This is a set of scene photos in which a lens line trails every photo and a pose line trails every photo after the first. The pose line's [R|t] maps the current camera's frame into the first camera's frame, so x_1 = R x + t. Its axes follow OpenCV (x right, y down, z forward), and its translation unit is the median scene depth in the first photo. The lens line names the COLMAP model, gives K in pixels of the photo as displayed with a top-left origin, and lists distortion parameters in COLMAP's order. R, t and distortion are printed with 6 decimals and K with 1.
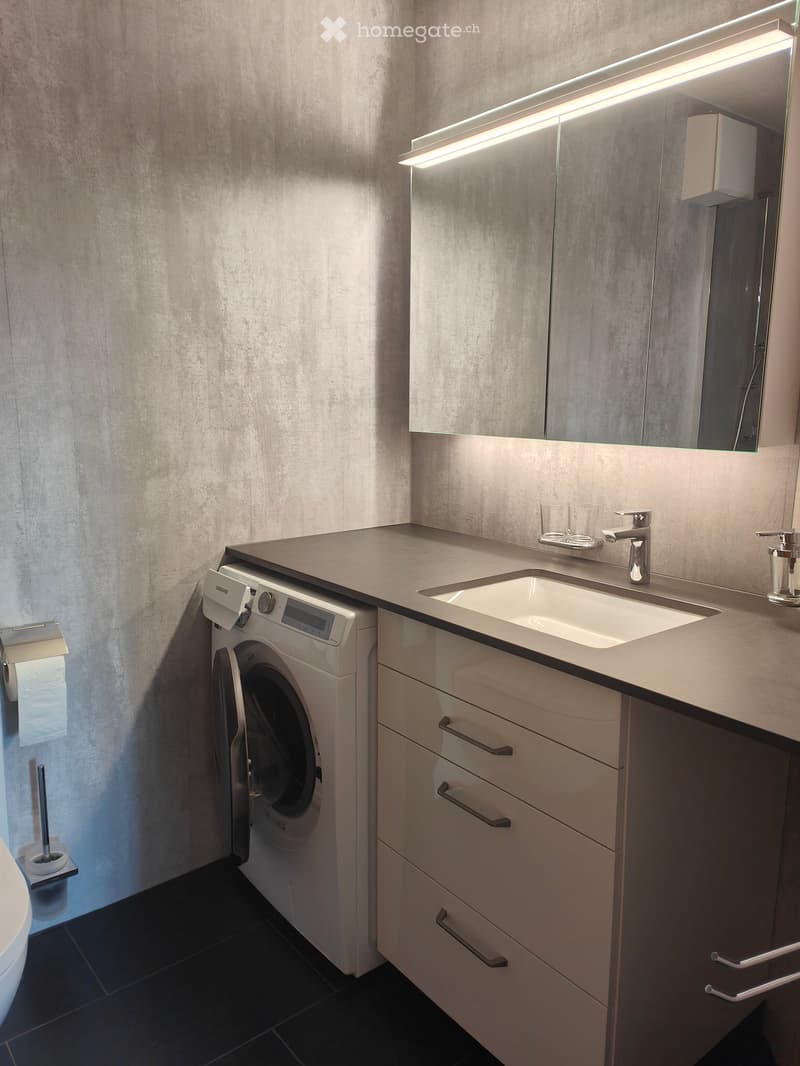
lens RADIAL K [[808.0, 0, 373.7], [0, 808.0, 530.7], [0, 0, 1]] dist [0.074969, 0.002646]
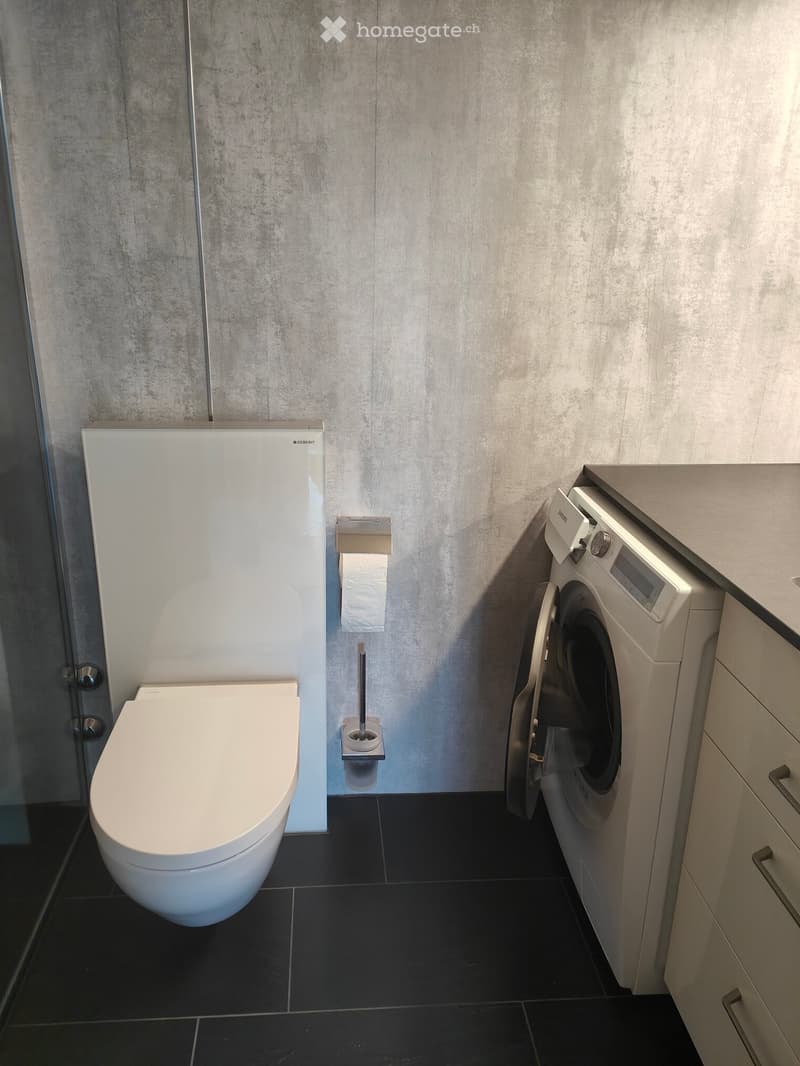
lens RADIAL K [[779.3, 0, 377.3], [0, 779.3, 531.0], [0, 0, 1]] dist [0.096788, -0.088155]
pose [[0.821635, 0.194011, -0.535981, 0.100549], [-0.107029, 0.976079, 0.189246, -0.048162], [0.559875, -0.098126, 0.822746, 0.196617]]
